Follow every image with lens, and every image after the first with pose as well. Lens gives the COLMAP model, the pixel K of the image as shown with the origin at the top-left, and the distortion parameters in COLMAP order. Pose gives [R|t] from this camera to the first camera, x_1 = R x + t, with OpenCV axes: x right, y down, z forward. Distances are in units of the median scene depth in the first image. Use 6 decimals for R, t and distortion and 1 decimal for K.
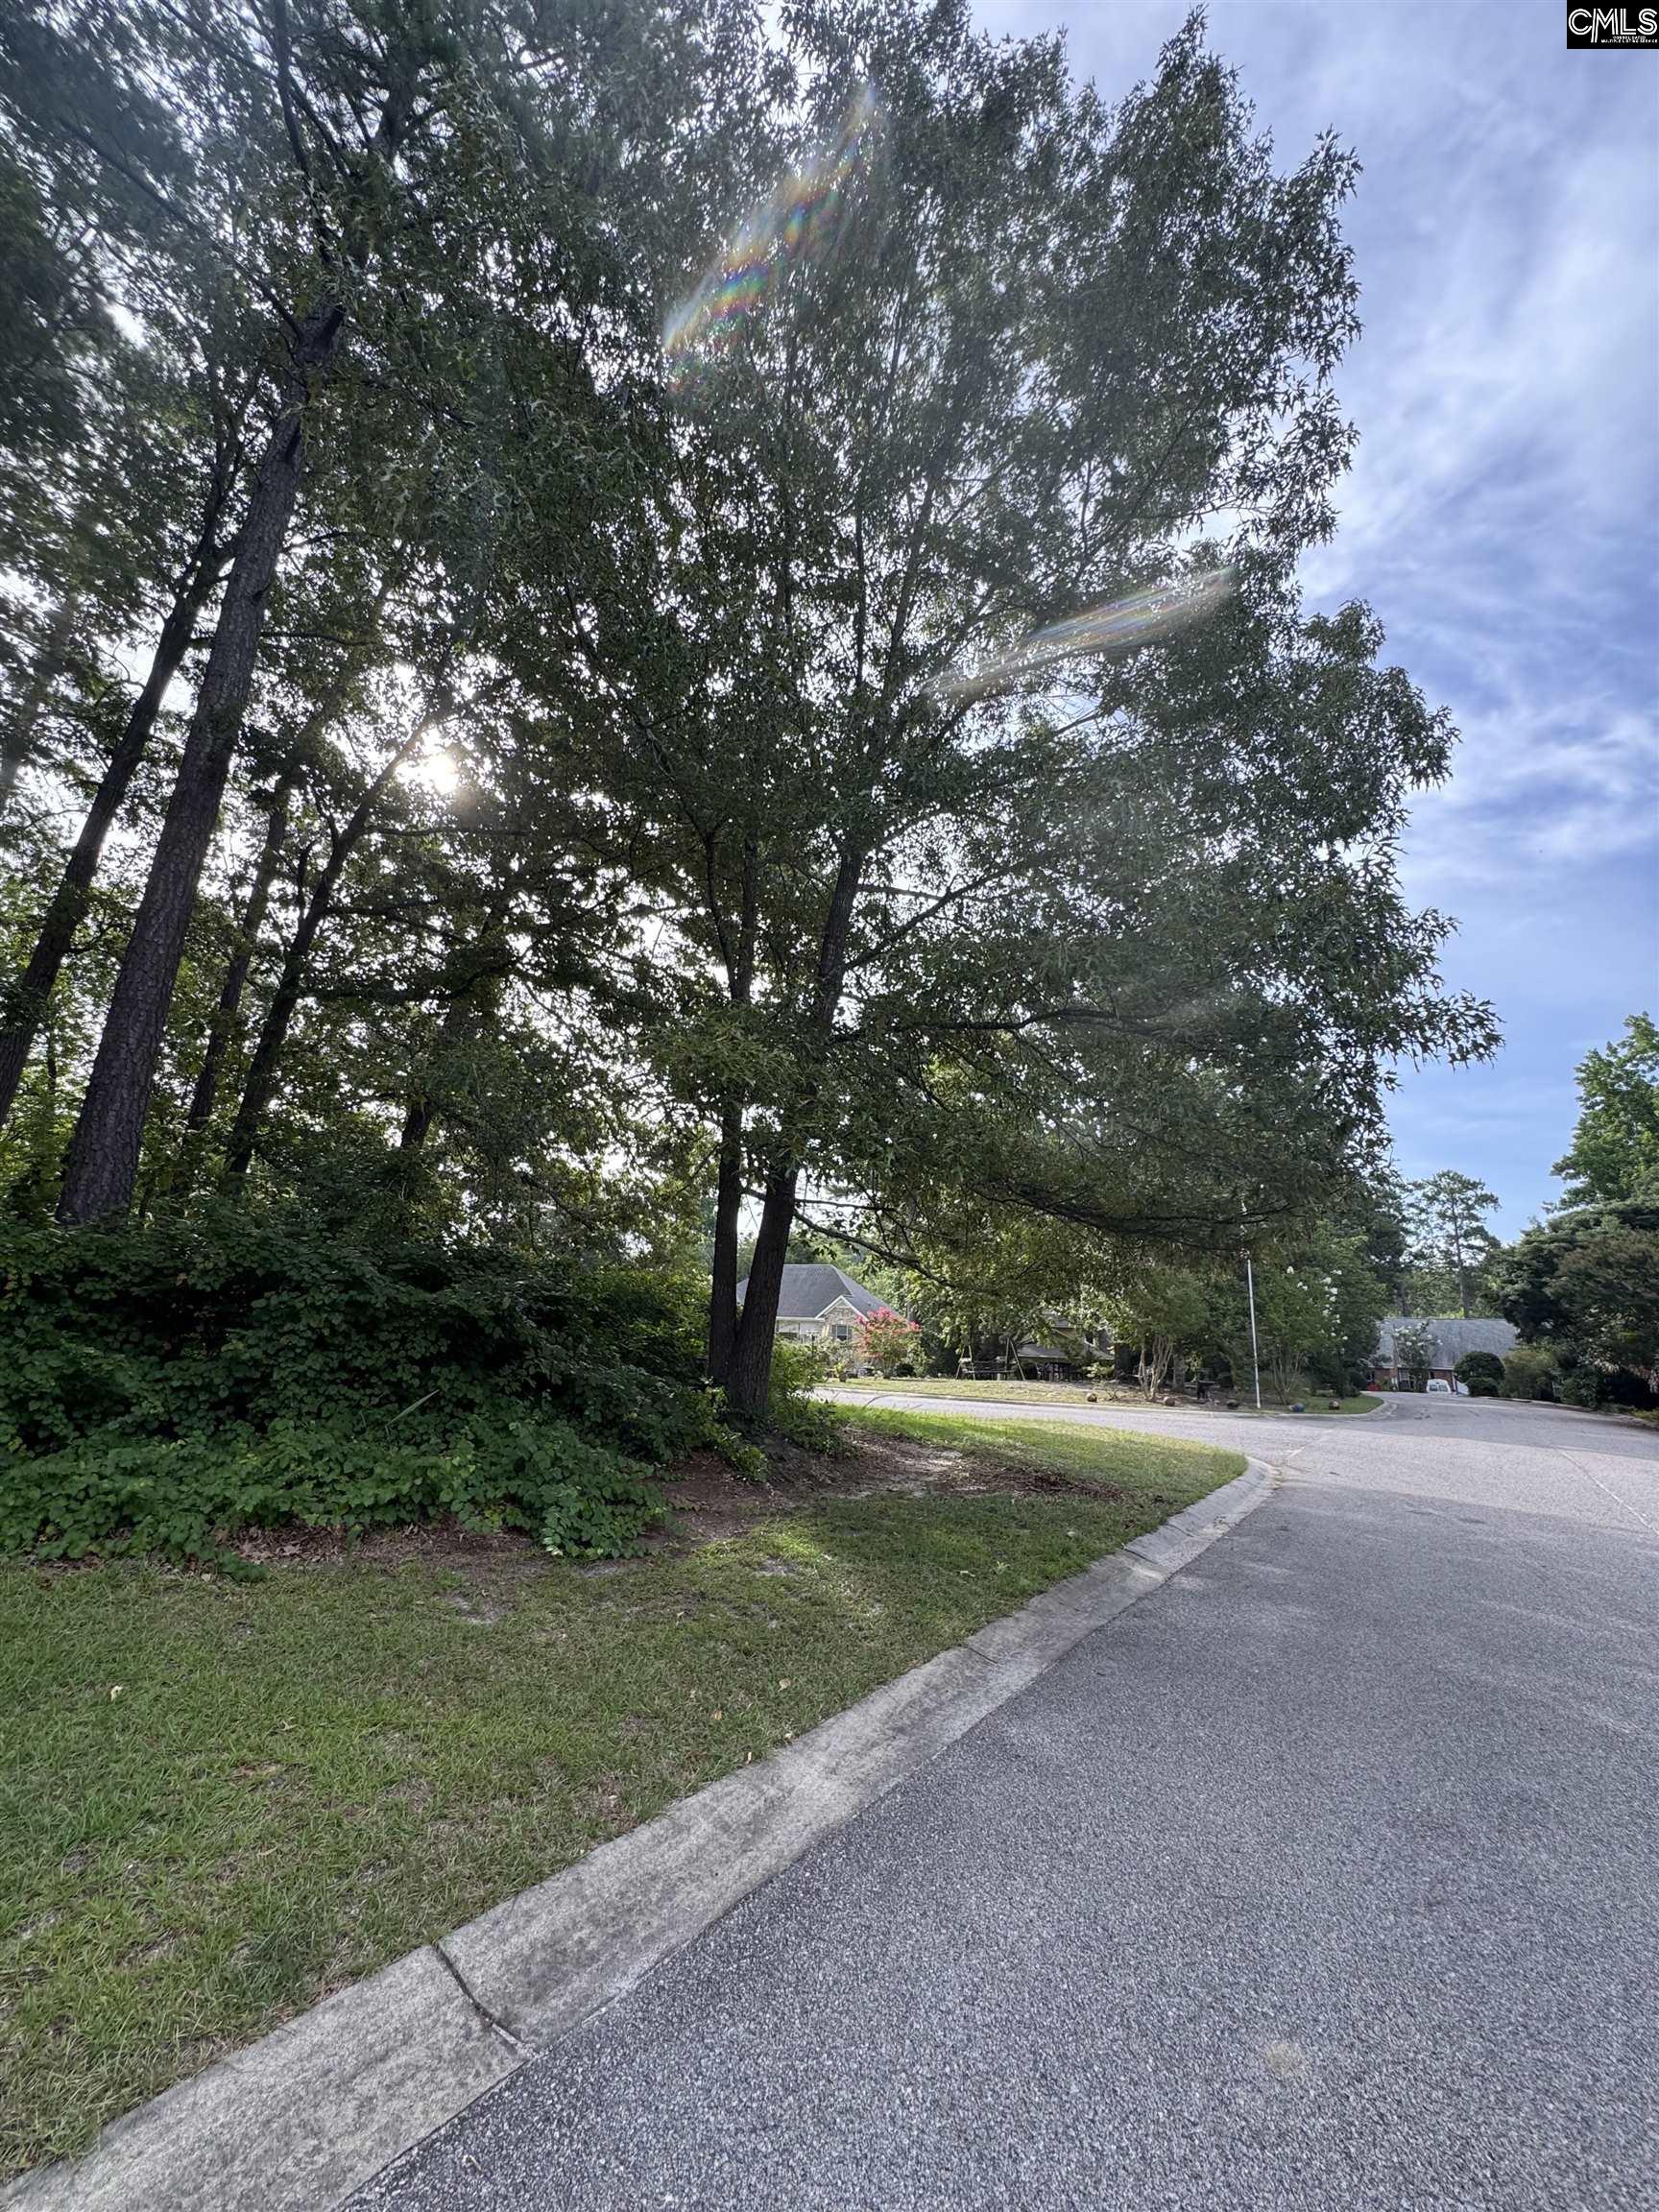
lens RADIAL K [[891.2, 0, 835.7], [0, 891.2, 1101.5], [0, 0, 1]] dist [-0.002174, 0.000265]
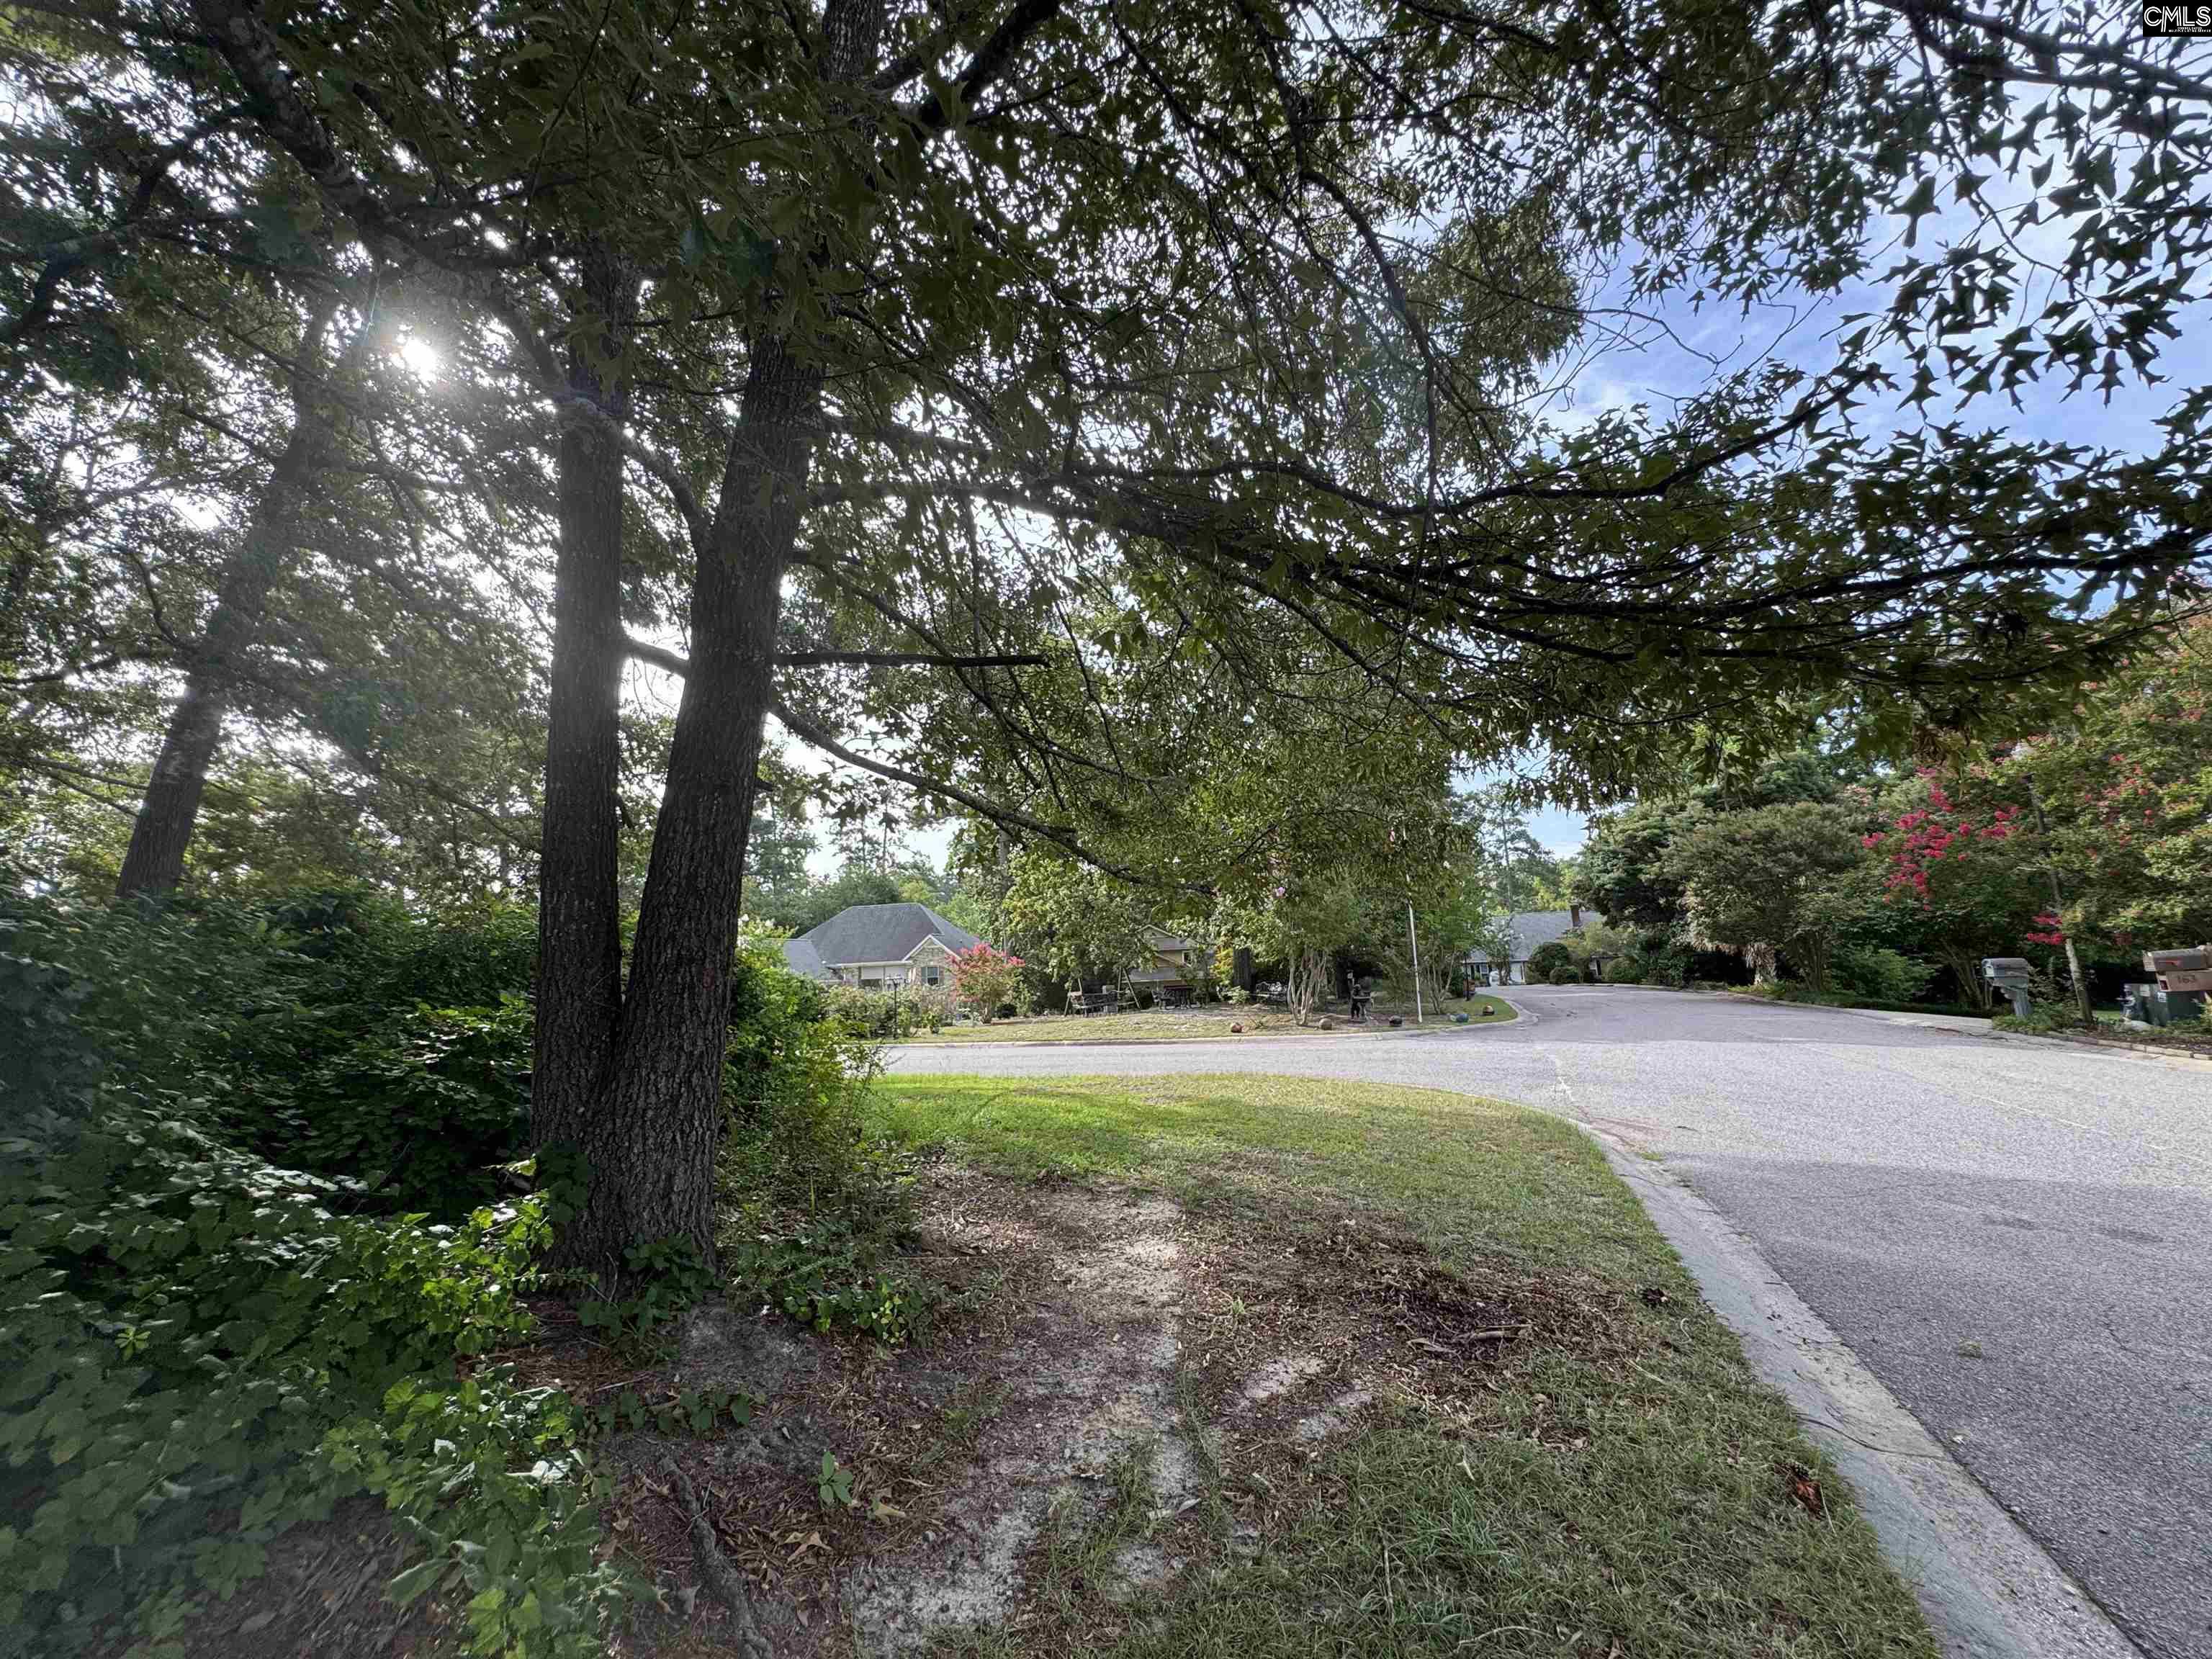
lens RADIAL K [[891.2, 0, 1107.3], [0, 891.2, 837.5], [0, 0, 1]] dist [-0.002174, 0.000265]
pose [[0.977384, -0.051687, 0.205059, 0.003389], [0.028809, 0.993175, 0.113024, 0.035721], [-0.209502, -0.104560, 0.972202, 0.146232]]
